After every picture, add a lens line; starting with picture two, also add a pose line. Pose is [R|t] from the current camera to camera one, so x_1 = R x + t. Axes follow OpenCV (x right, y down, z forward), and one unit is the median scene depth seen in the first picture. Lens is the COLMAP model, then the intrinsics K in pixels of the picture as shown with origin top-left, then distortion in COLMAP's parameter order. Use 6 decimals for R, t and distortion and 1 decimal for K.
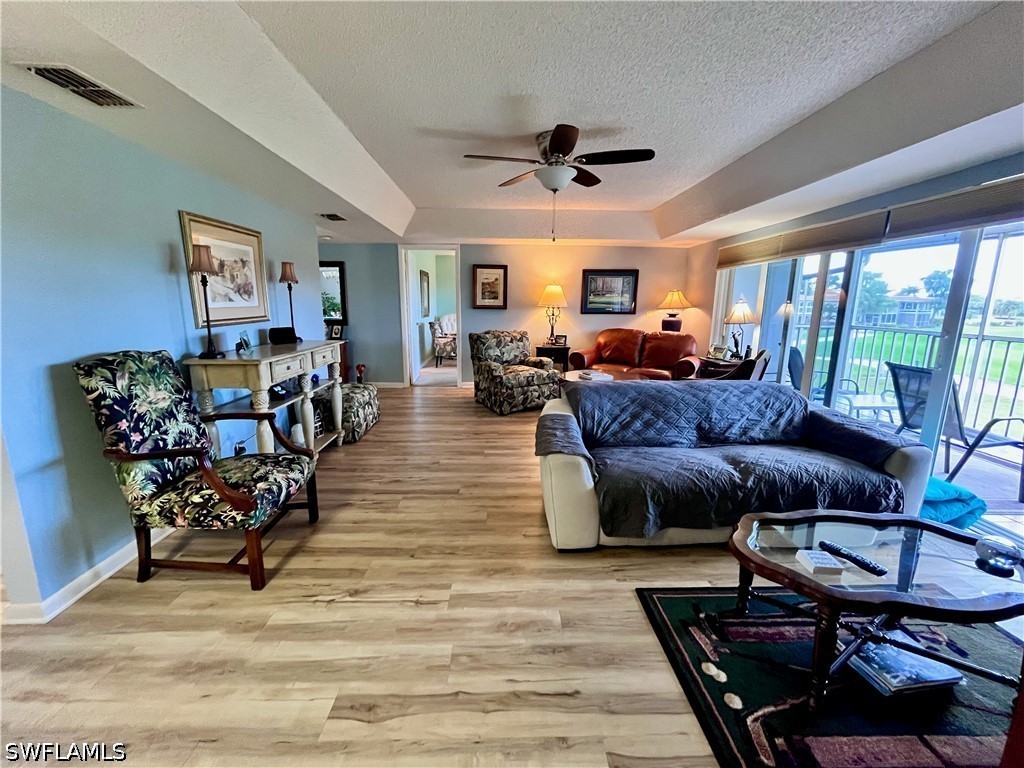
lens RADIAL K [[418.7, 0, 511.6], [0, 418.7, 382.2], [0, 0, 1]] dist [-0.002317, -0.000272]
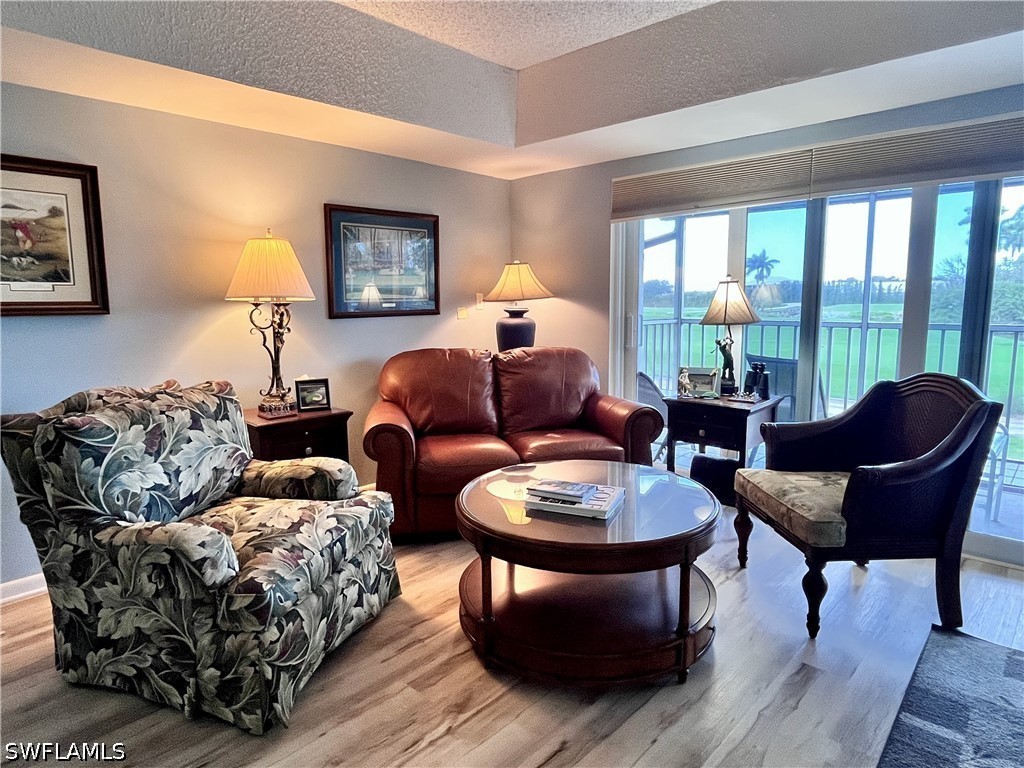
lens RADIAL K [[609.7, 0, 508.8], [0, 609.7, 381.1], [0, 0, 1]] dist [-0.004267, -0.000831]
pose [[0.701918, -0.113571, 0.703145, -0.137647], [0.153399, 0.988143, 0.006472, -0.096242], [-0.695543, 0.103319, 0.711017, 0.557343]]
